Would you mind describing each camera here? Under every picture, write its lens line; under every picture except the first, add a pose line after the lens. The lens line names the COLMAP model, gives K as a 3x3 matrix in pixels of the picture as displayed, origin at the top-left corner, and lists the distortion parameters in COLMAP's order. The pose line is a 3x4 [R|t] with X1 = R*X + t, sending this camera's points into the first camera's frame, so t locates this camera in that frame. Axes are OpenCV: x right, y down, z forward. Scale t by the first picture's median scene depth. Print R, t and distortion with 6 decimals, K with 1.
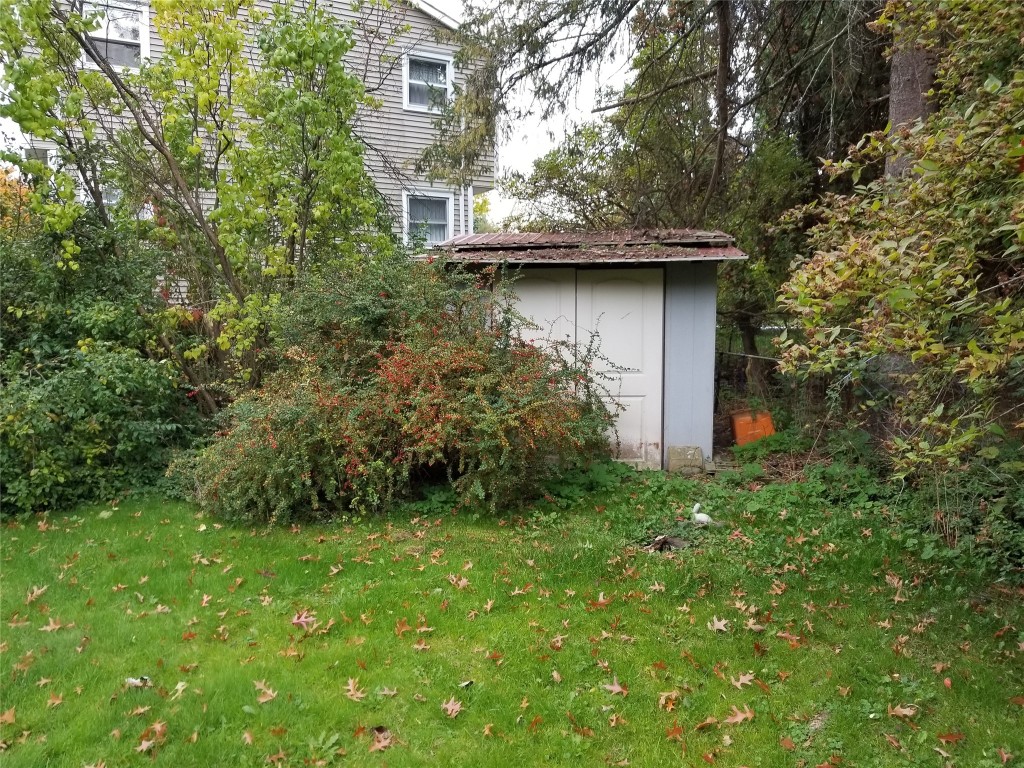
lens RADIAL K [[776.7, 0, 511.2], [0, 776.7, 382.5], [0, 0, 1]] dist [-0.002749, -0.001820]
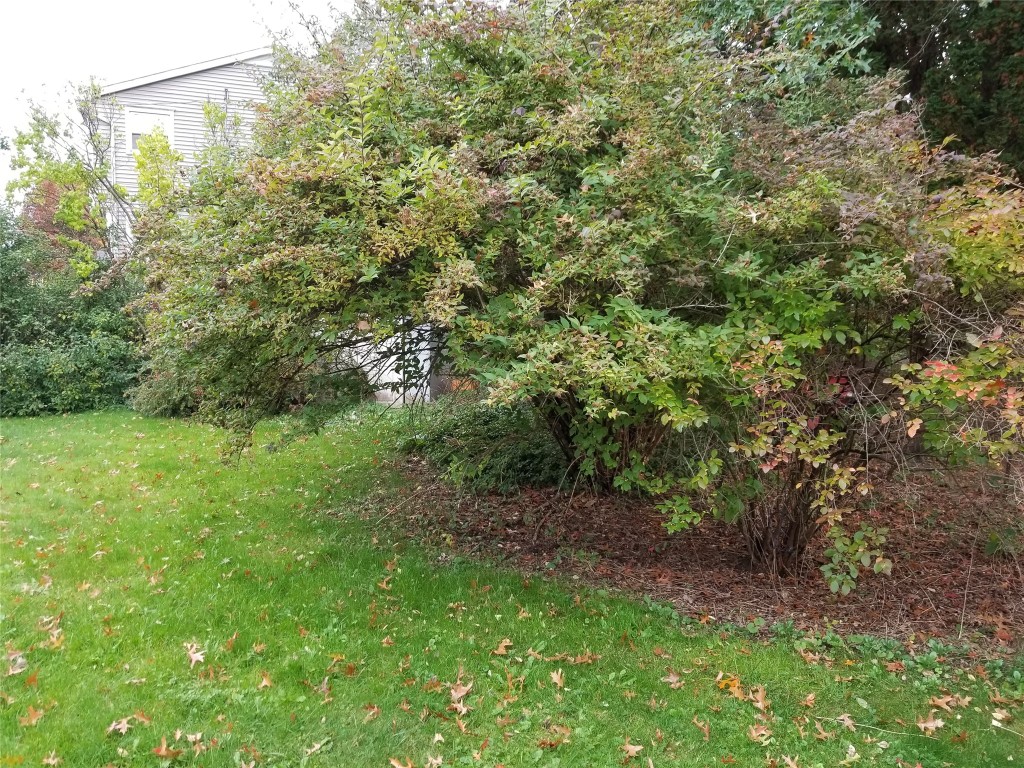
lens RADIAL K [[776.7, 0, 512.5], [0, 776.7, 384.9], [0, 0, 1]] dist [-0.002749, -0.001820]
pose [[0.991565, 0.019021, -0.128209, 0.776288], [-0.020577, 0.999730, -0.010822, 0.083066], [0.127969, 0.013369, 0.991688, -0.838458]]
